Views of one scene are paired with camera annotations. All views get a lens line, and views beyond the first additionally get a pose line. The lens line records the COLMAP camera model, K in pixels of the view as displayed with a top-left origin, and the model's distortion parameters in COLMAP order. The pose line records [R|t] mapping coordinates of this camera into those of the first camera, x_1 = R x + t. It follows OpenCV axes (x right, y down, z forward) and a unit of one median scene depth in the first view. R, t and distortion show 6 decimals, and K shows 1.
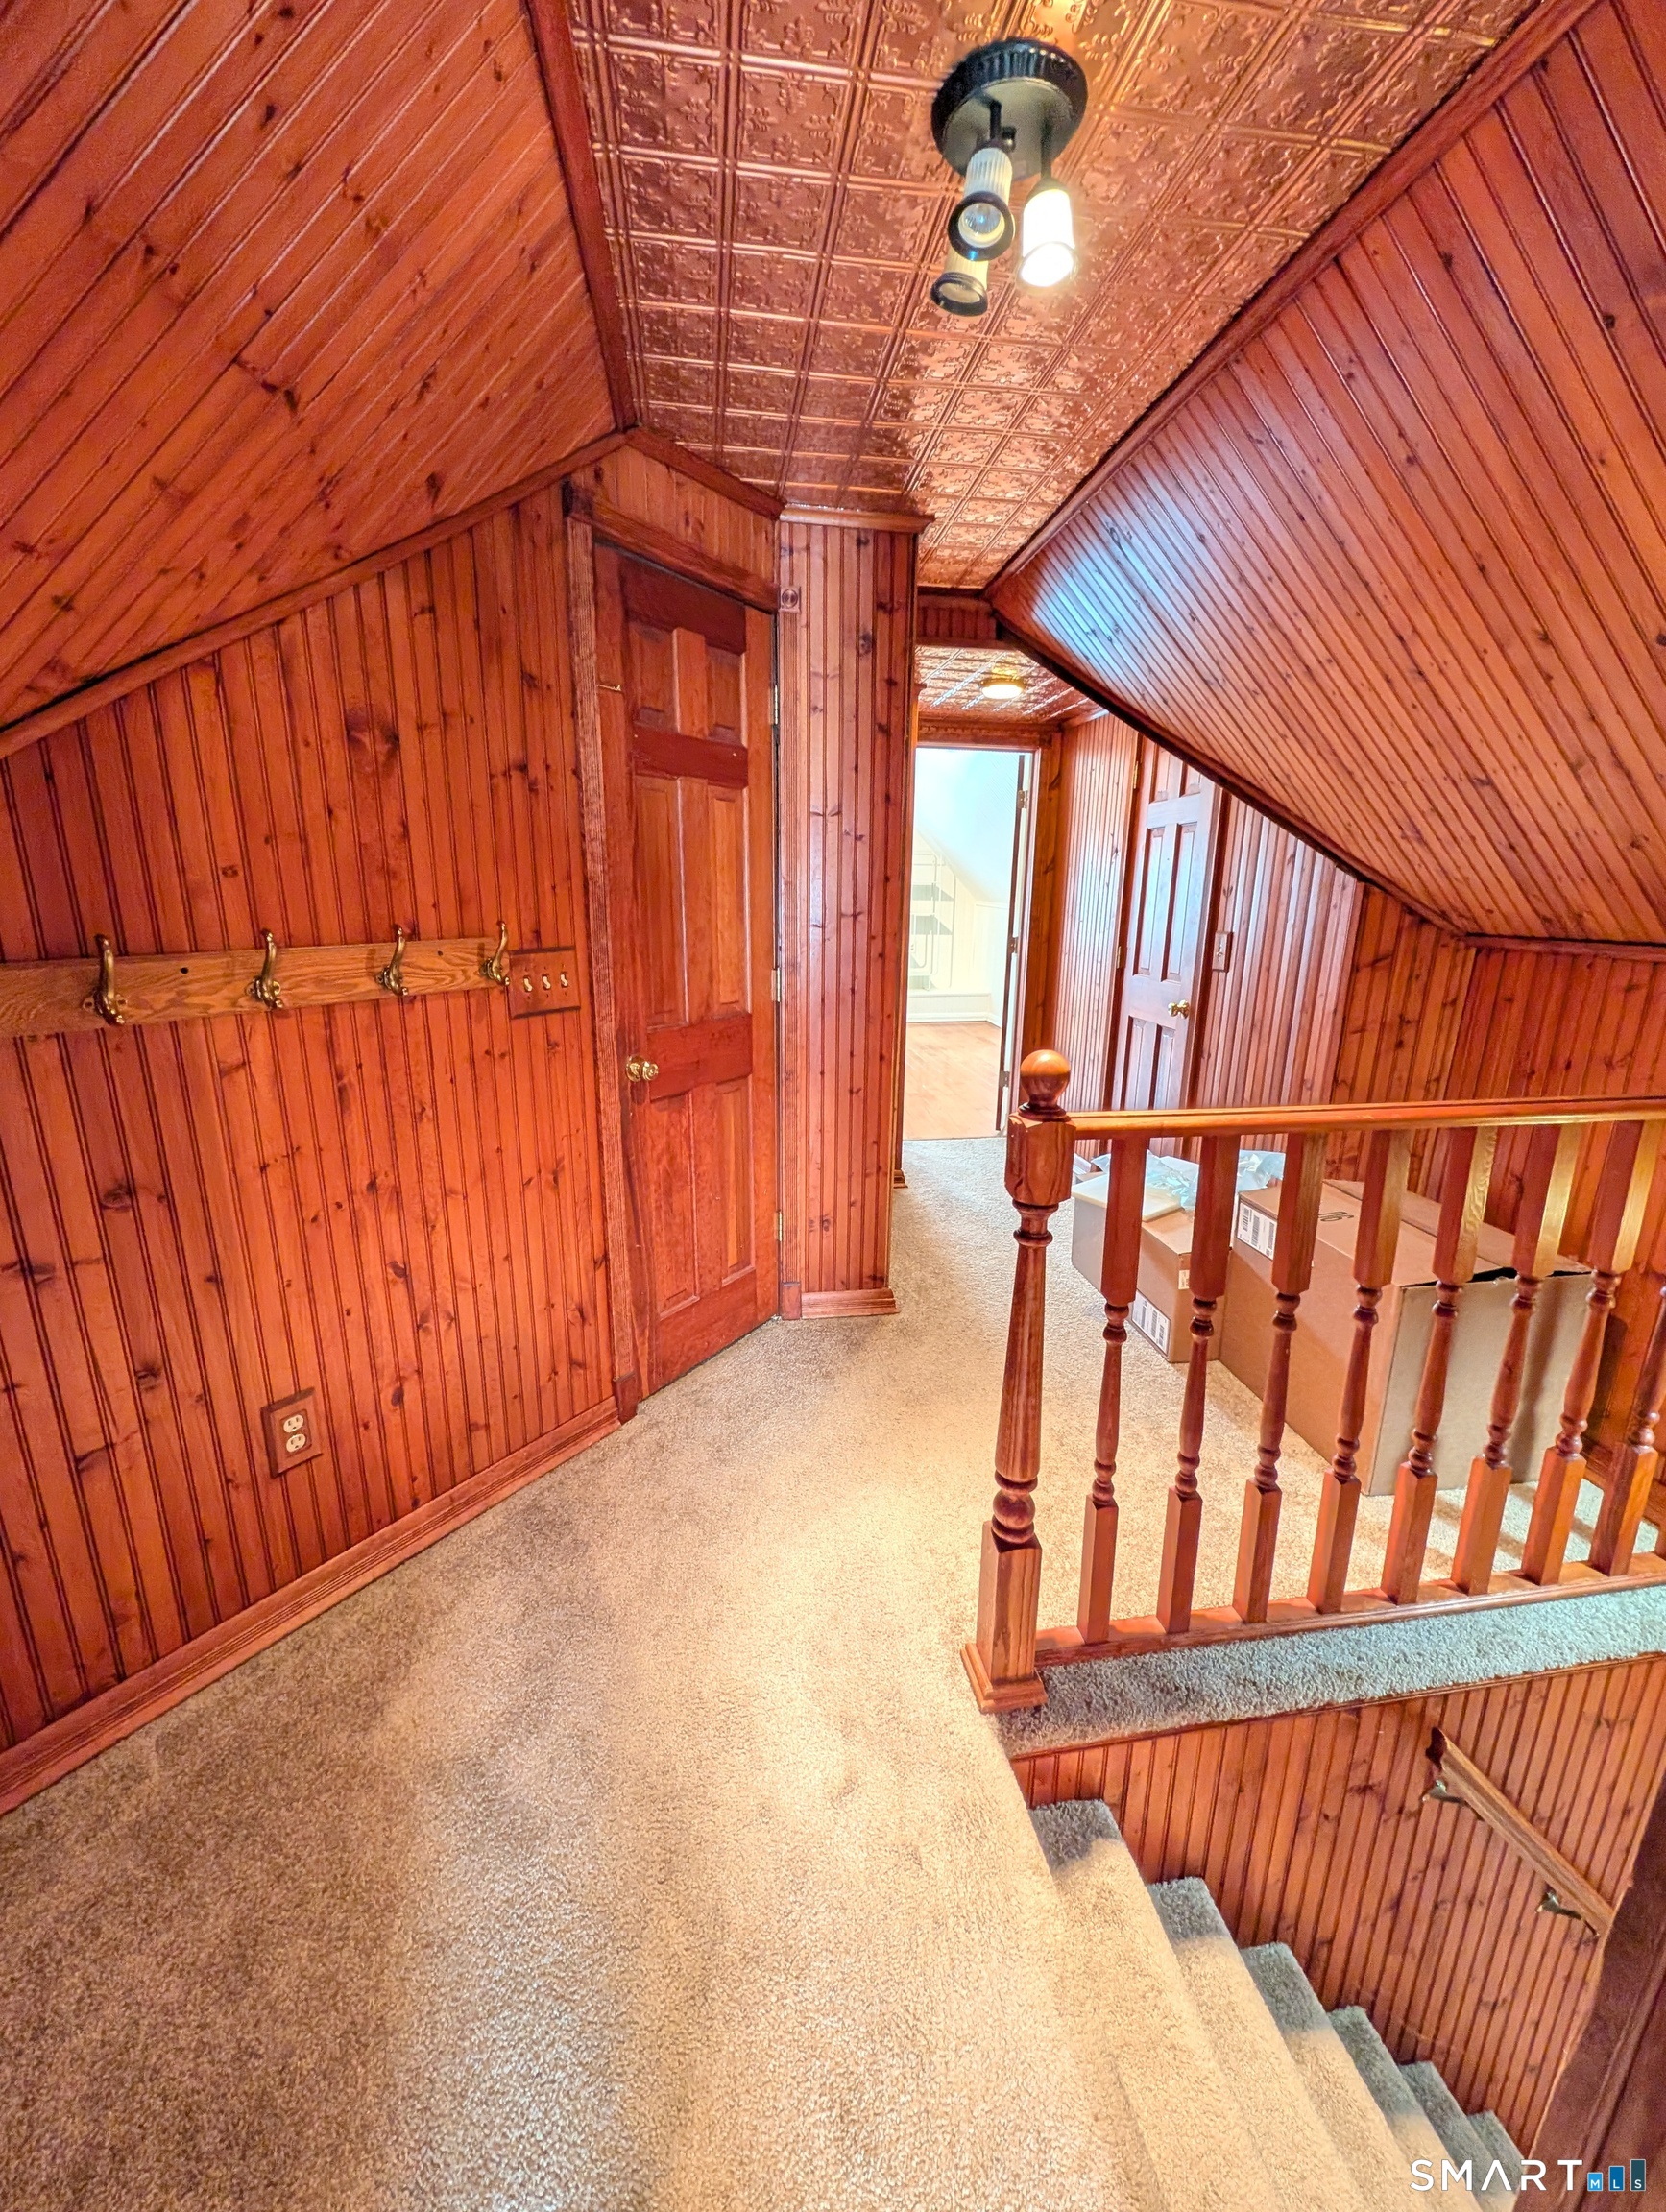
lens RADIAL K [[848.3, 0, 827.7], [0, 848.3, 1105.0], [0, 0, 1]] dist [-0.001565, 0.000231]
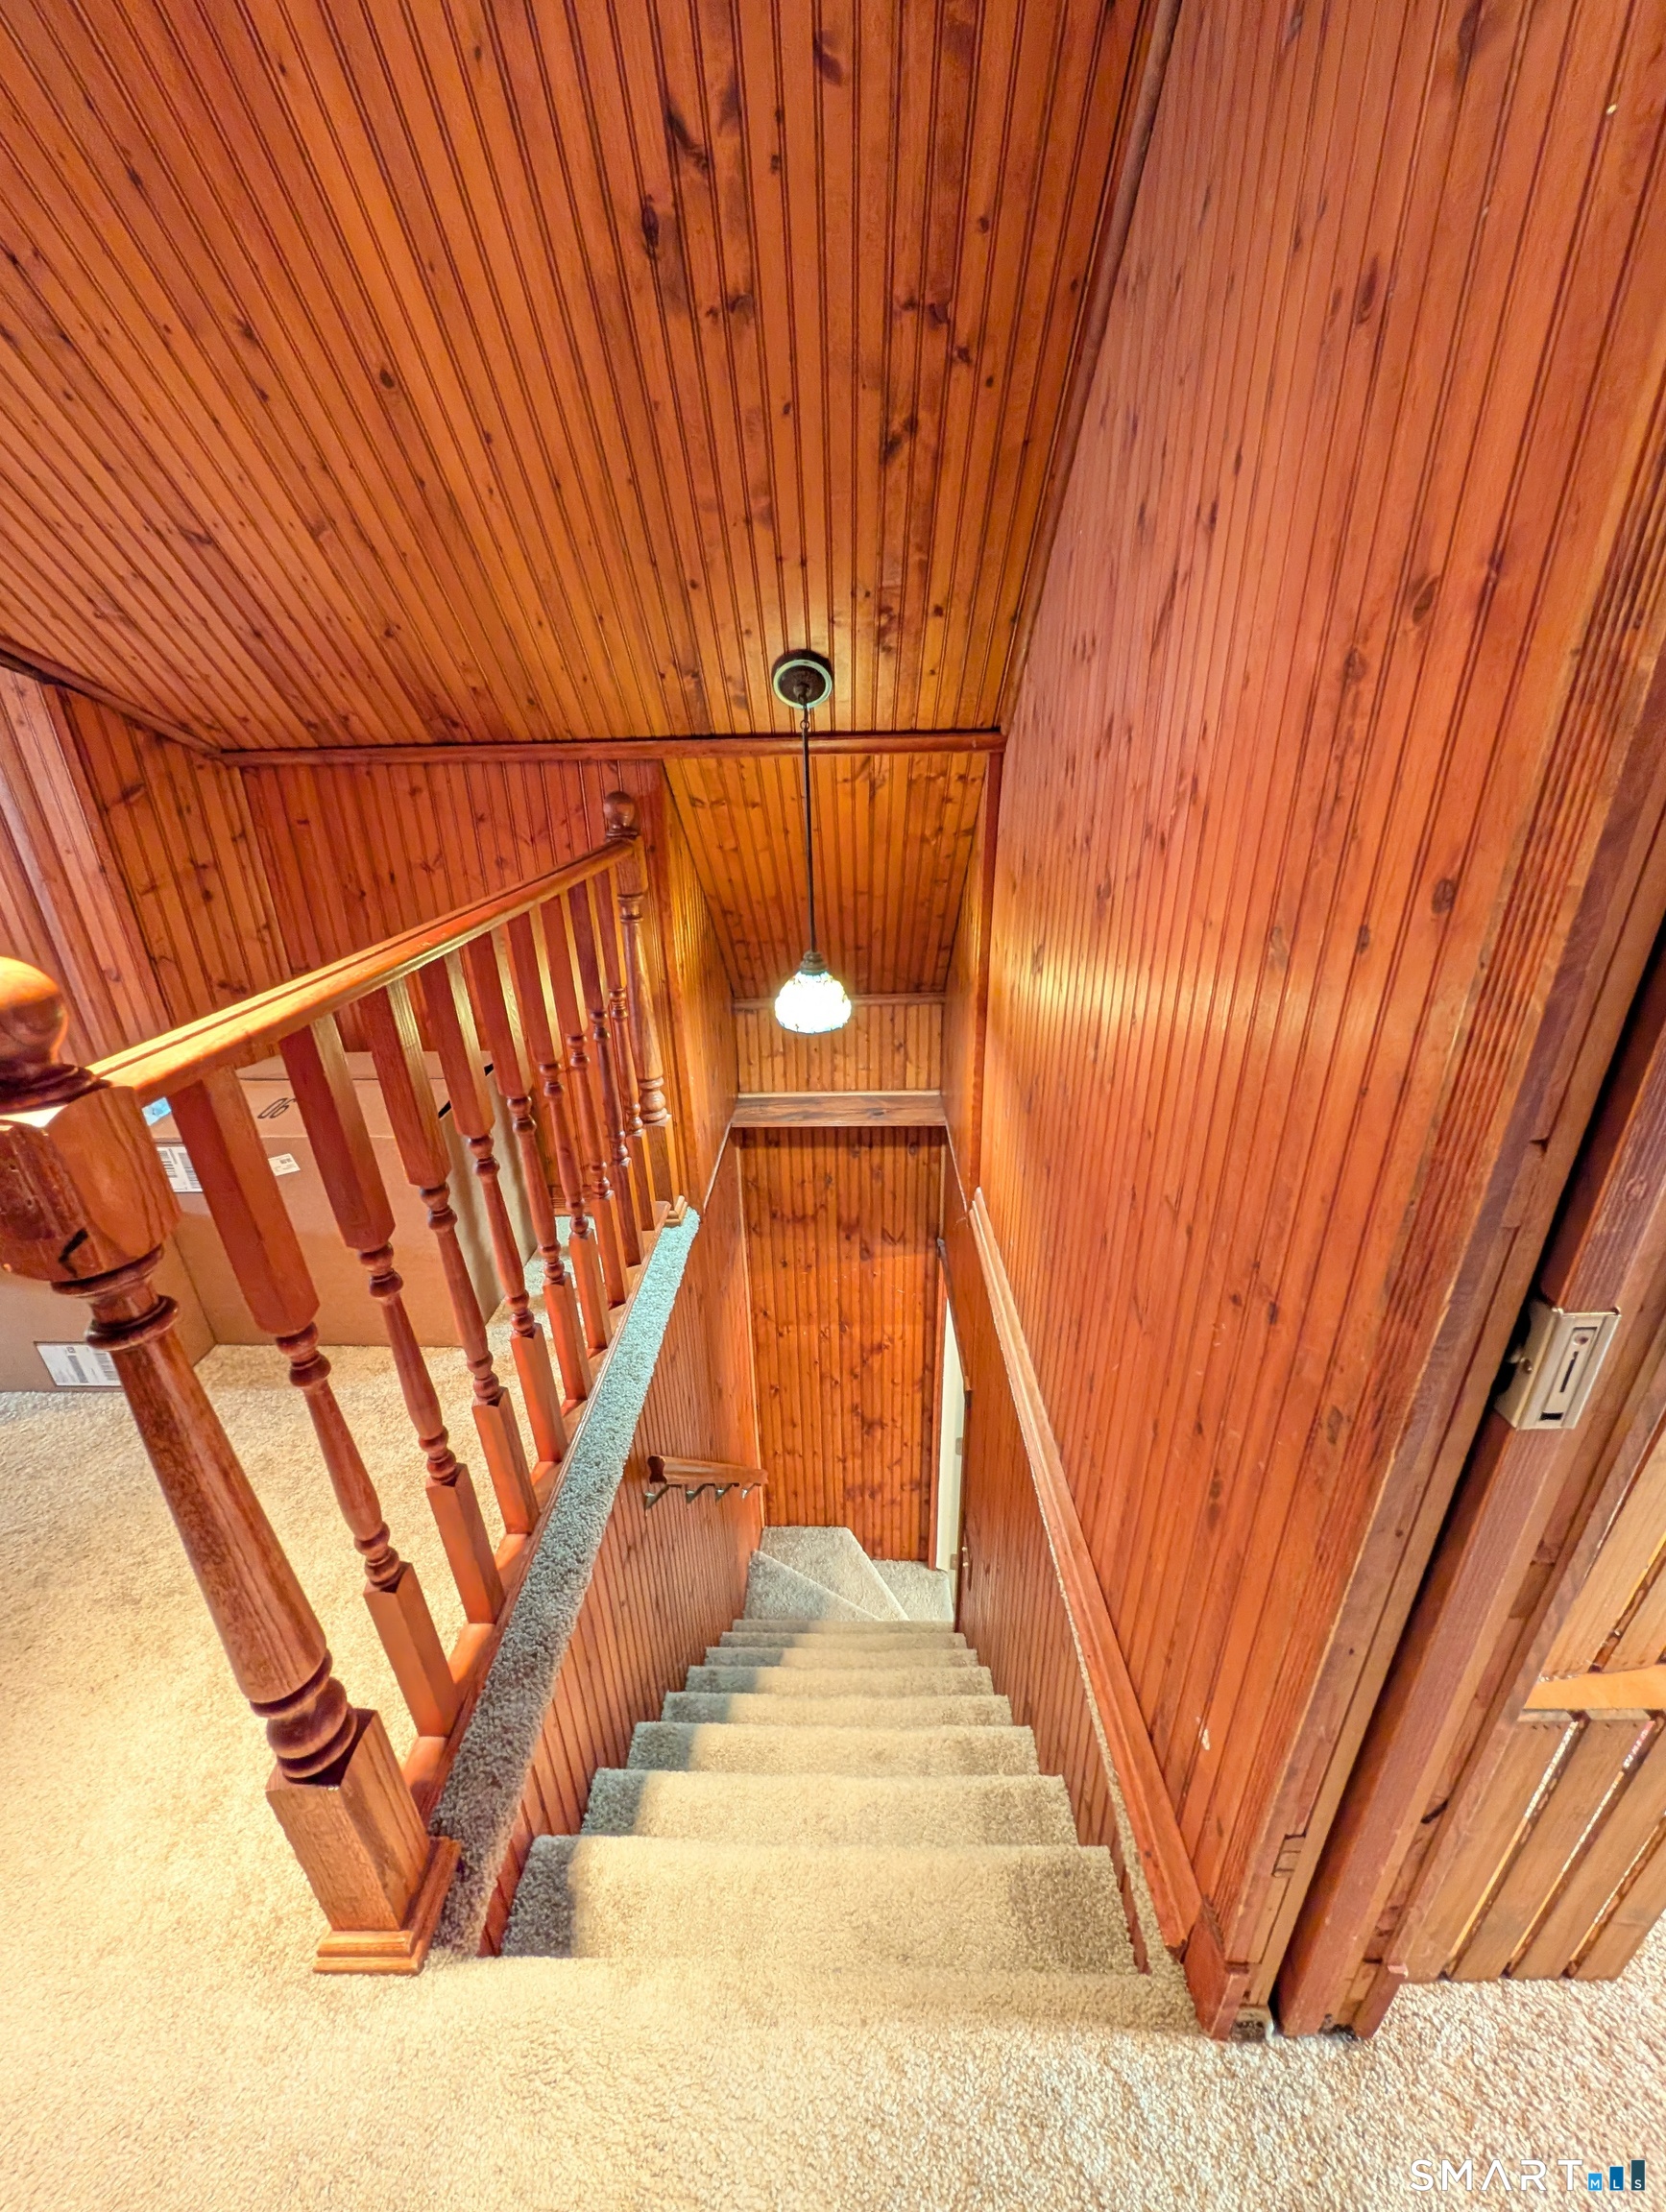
lens RADIAL K [[848.3, 0, 825.8], [0, 848.3, 1106.8], [0, 0, 1]] dist [-0.001565, 0.000231]
pose [[0.190492, -0.403219, 0.895057, -0.052712], [0.263262, 0.899338, 0.349118, -0.019387], [-0.945730, 0.169130, 0.277469, 0.296465]]
